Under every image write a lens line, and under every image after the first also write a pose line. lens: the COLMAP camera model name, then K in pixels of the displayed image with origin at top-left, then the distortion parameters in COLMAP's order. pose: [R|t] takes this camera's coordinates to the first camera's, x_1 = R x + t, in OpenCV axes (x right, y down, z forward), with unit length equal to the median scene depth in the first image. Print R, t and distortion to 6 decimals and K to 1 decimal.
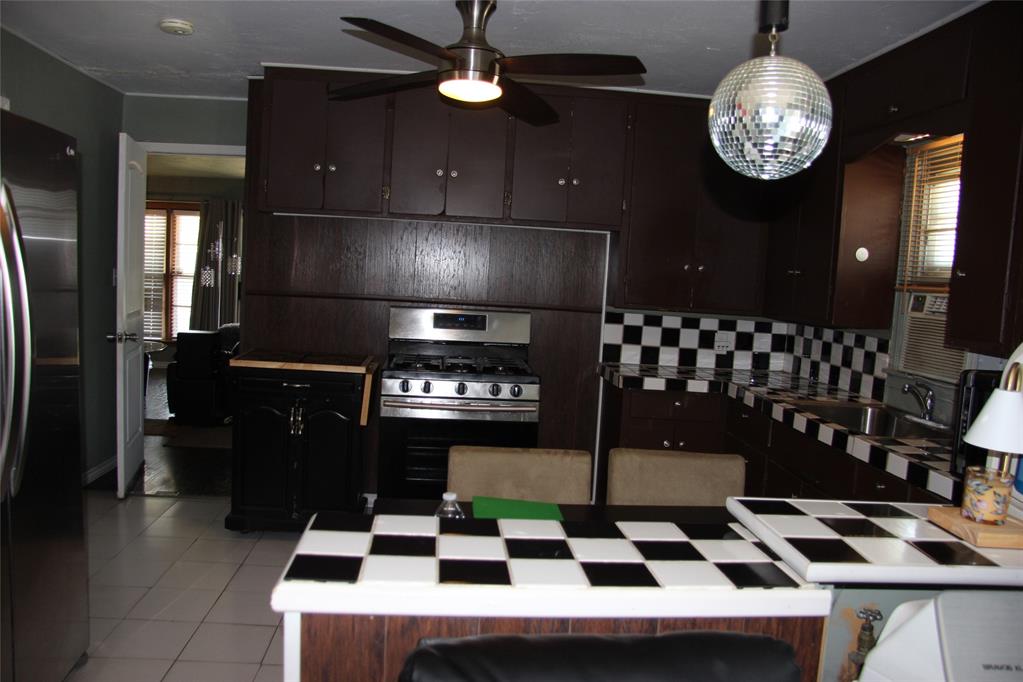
lens RADIAL K [[796.6, 0, 505.1], [0, 796.6, 347.7], [0, 0, 1]] dist [-0.175615, 0.138363]
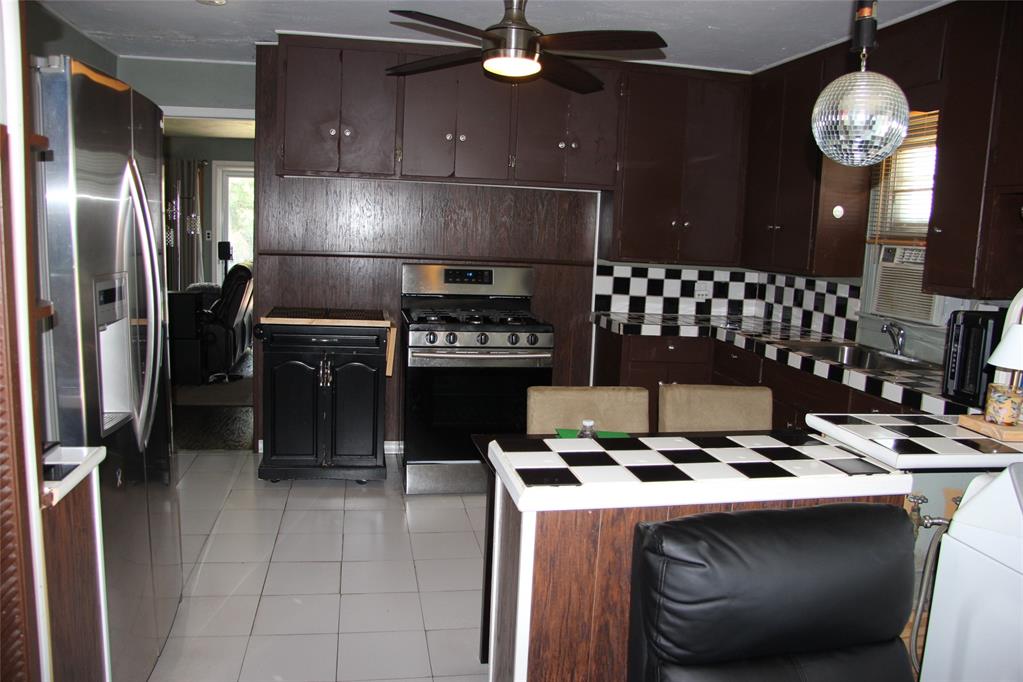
lens RADIAL K [[796.6, 0, 505.1], [0, 796.6, 347.7], [0, 0, 1]] dist [-0.175615, 0.138363]
pose [[0.994096, -0.028998, 0.104558, -0.142343], [0.022624, 0.997842, 0.061641, -0.002372], [-0.106120, -0.058911, 0.992607, -0.084840]]
